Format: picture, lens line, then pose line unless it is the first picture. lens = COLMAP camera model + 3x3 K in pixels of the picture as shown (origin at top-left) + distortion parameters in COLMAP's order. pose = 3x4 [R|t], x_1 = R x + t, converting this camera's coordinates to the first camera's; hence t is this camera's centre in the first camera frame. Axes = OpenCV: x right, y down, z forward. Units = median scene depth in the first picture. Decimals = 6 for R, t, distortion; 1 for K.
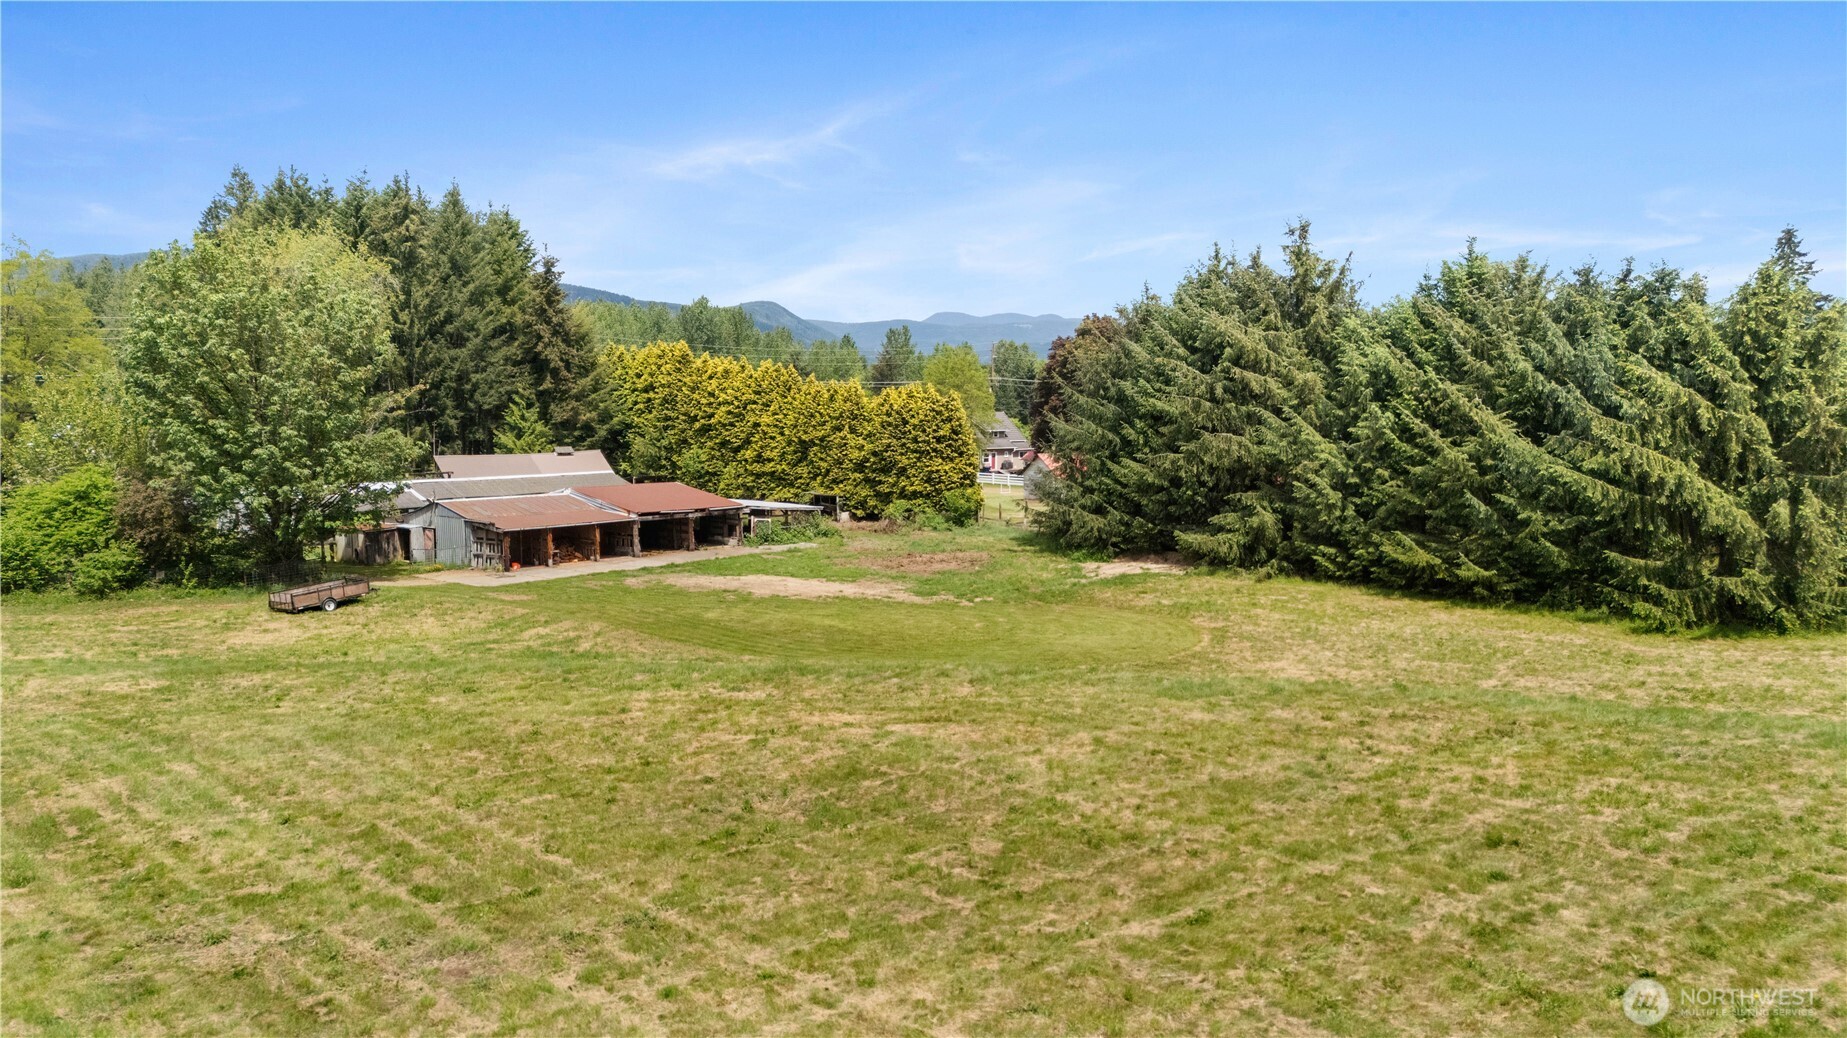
lens RADIAL K [[1340.1, 0, 934.7], [0, 1340.1, 516.3], [0, 0, 1]] dist [0.055877, -0.036668]
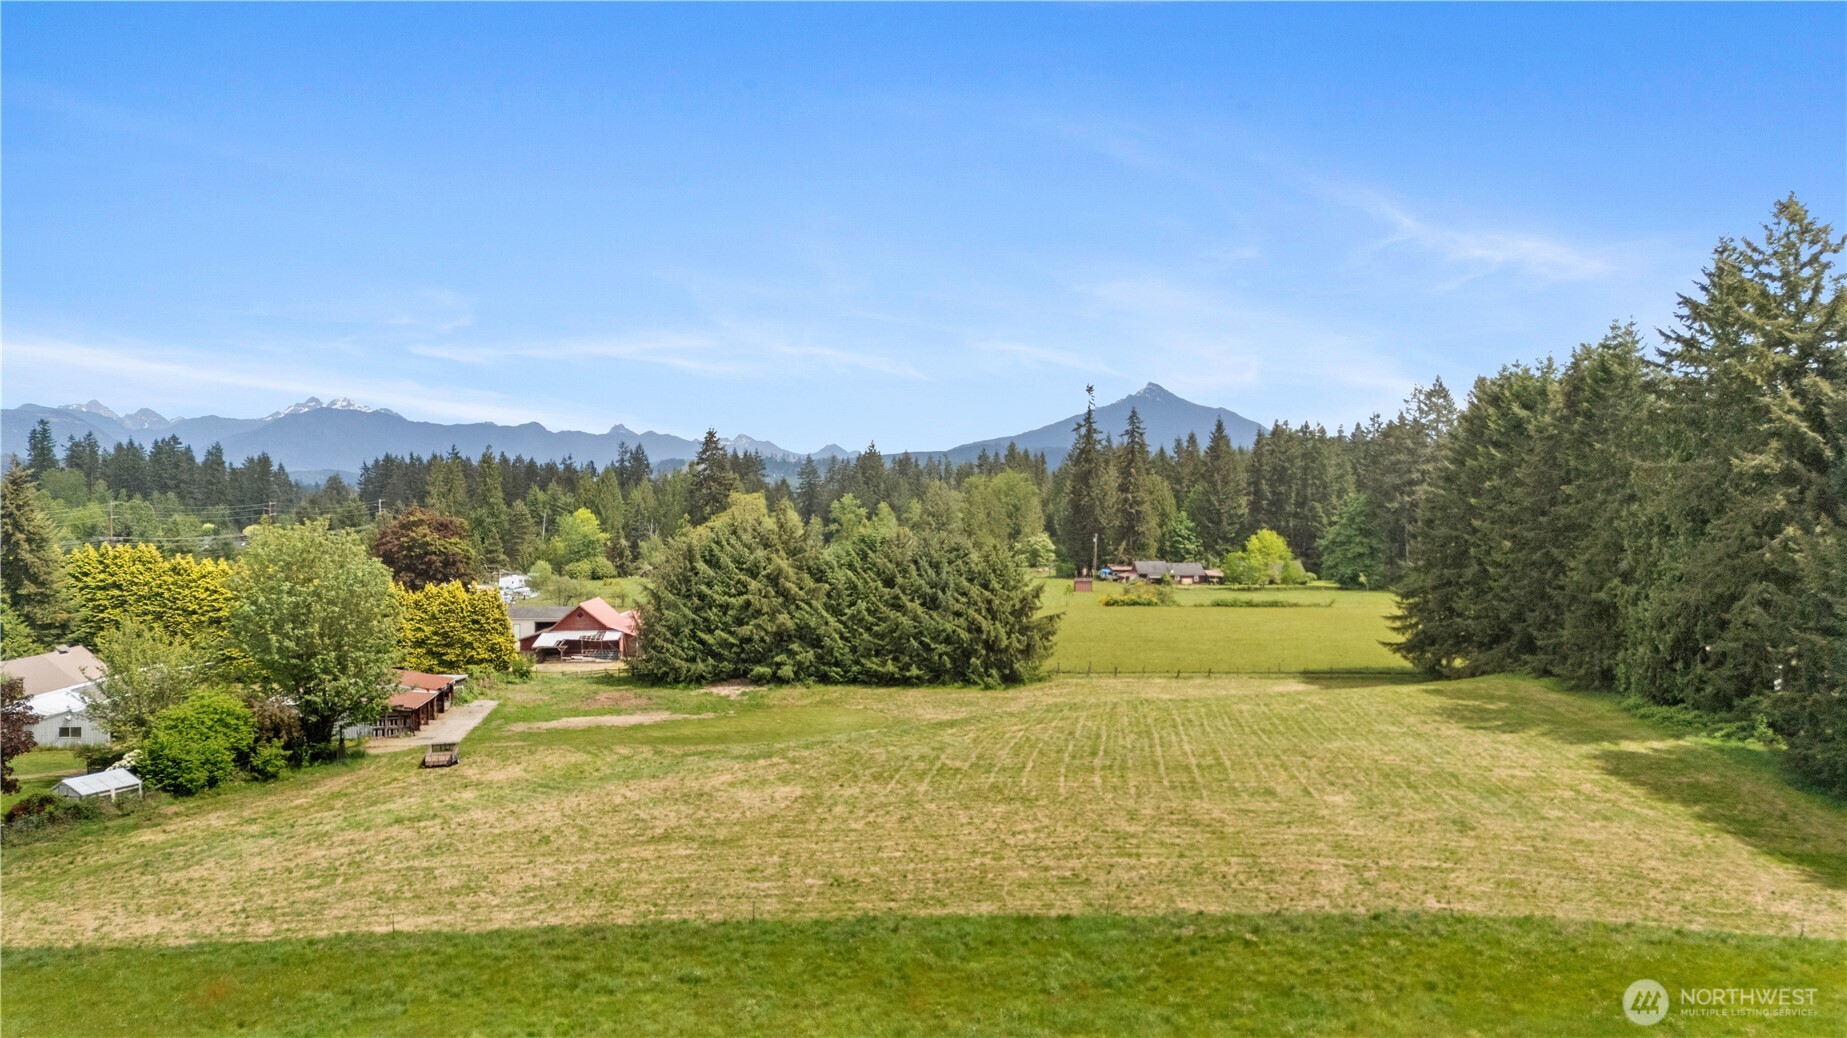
lens RADIAL K [[1340.1, 0, 921.9], [0, 1340.1, 516.1], [0, 0, 1]] dist [0.055877, -0.036668]
pose [[0.653185, -0.007516, 0.757161, -1.070441], [0.067794, 0.996515, -0.048592, -0.090721], [-0.754158, 0.083070, 0.651418, -0.419115]]
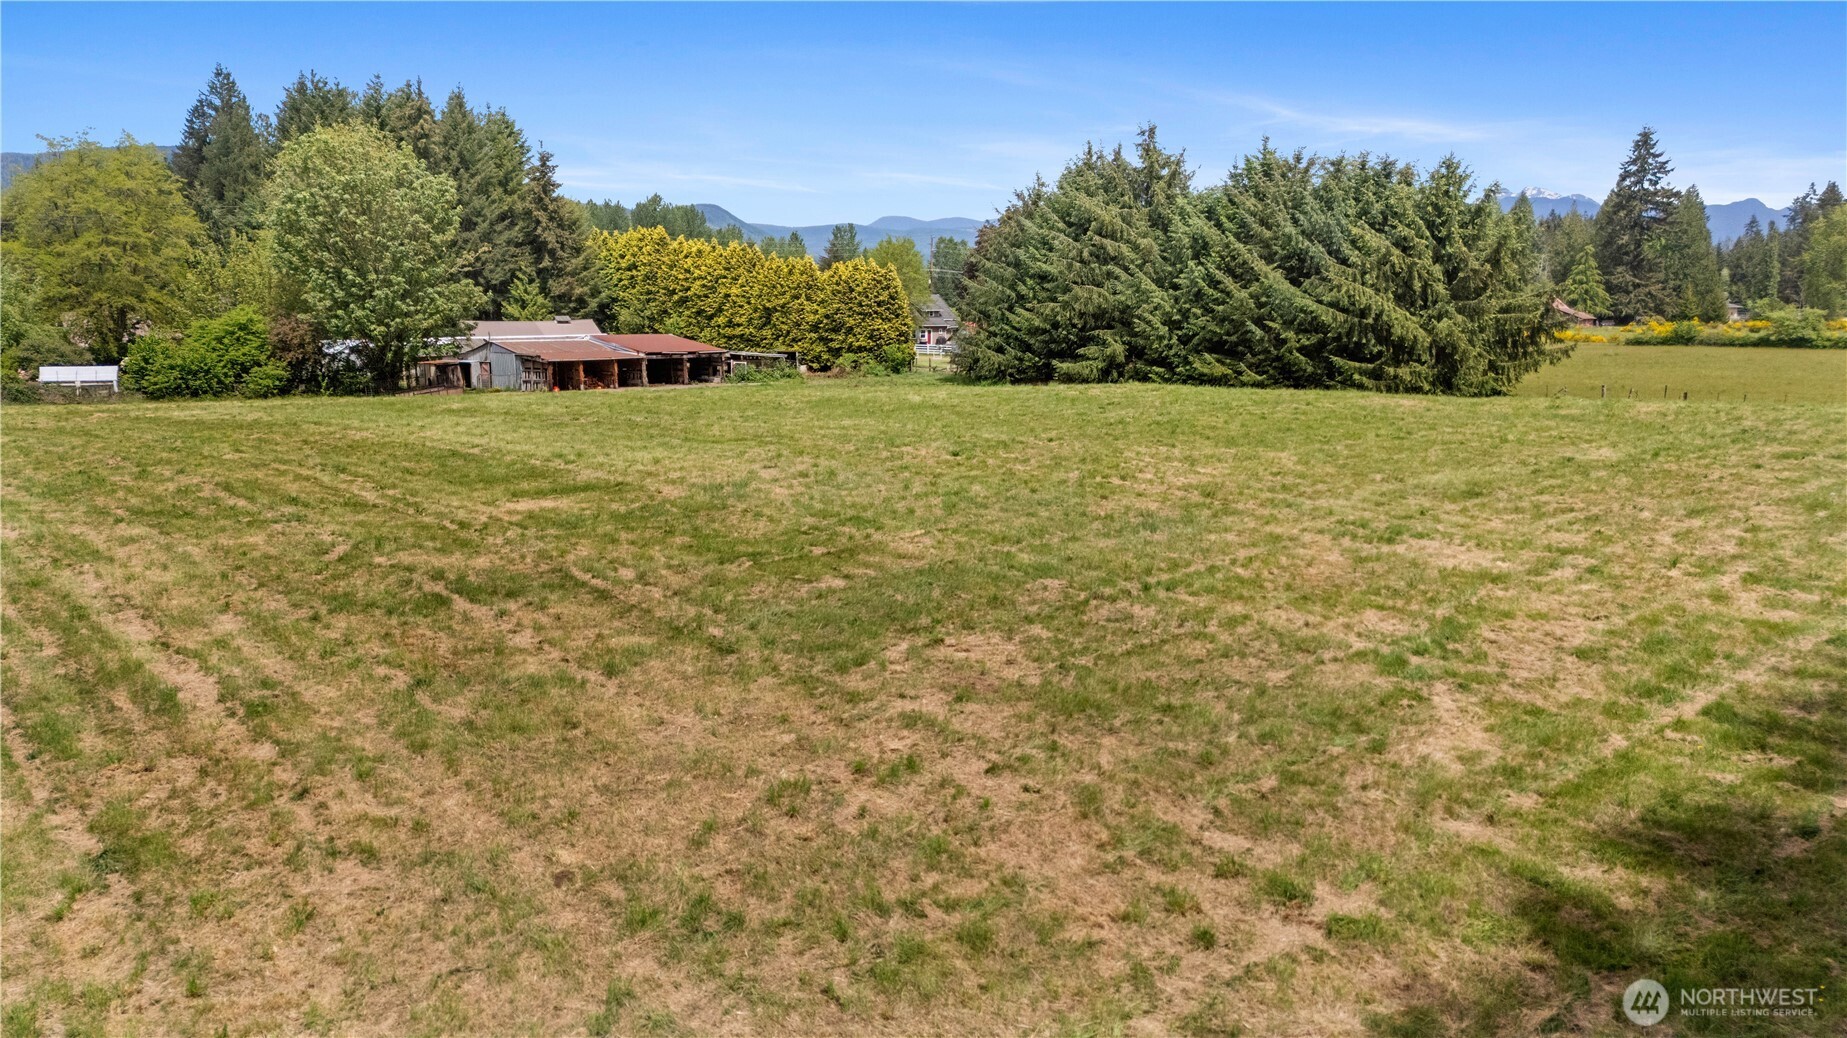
lens RADIAL K [[1340.1, 0, 933.8], [0, 1340.1, 524.5], [0, 0, 1]] dist [0.055877, -0.036668]
pose [[0.999290, -0.007482, 0.036929, 0.008742], [0.004713, 0.997209, 0.074512, 0.071804], [-0.037384, -0.074285, 0.996536, -0.334010]]
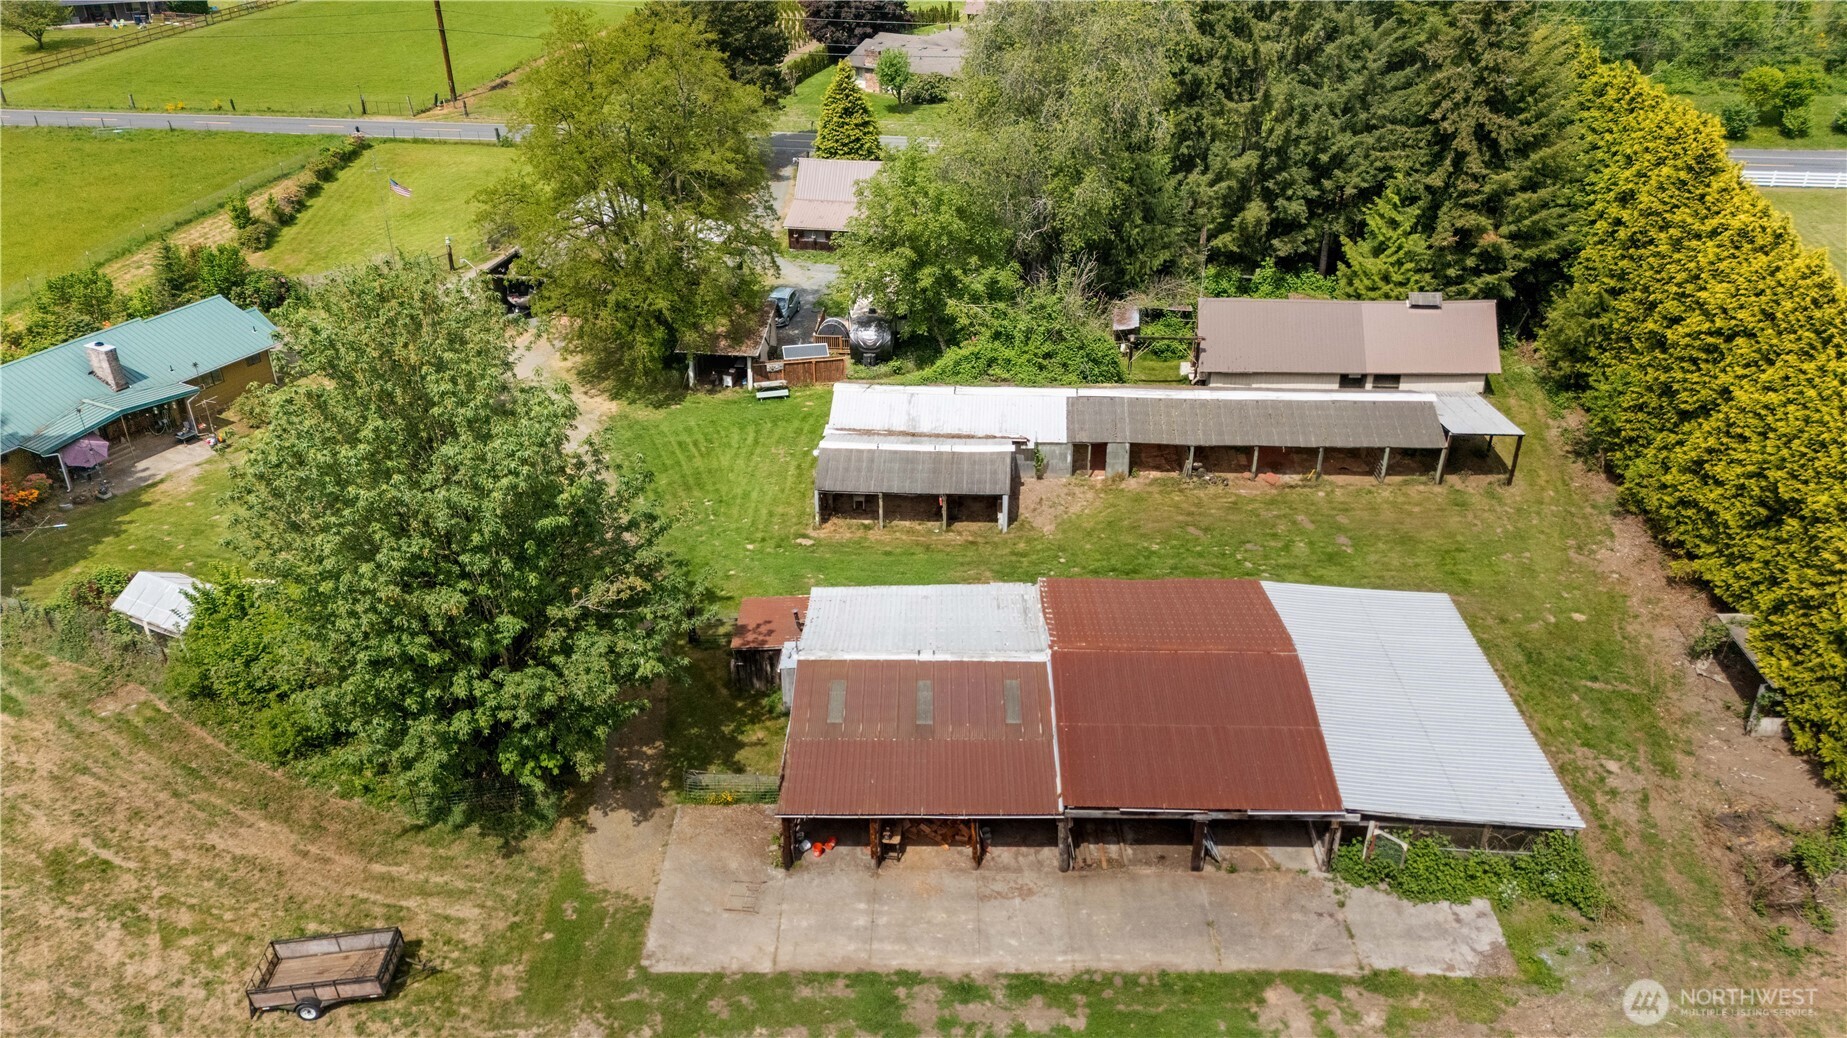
lens RADIAL K [[1340.1, 0, 928.5], [0, 1340.1, 516.7], [0, 0, 1]] dist [0.055877, -0.036668]
pose [[0.628847, 0.374712, -0.681280, 0.059669], [-0.065857, 0.898732, 0.433525, -0.342047], [0.774735, -0.227754, 0.589842, 0.717054]]
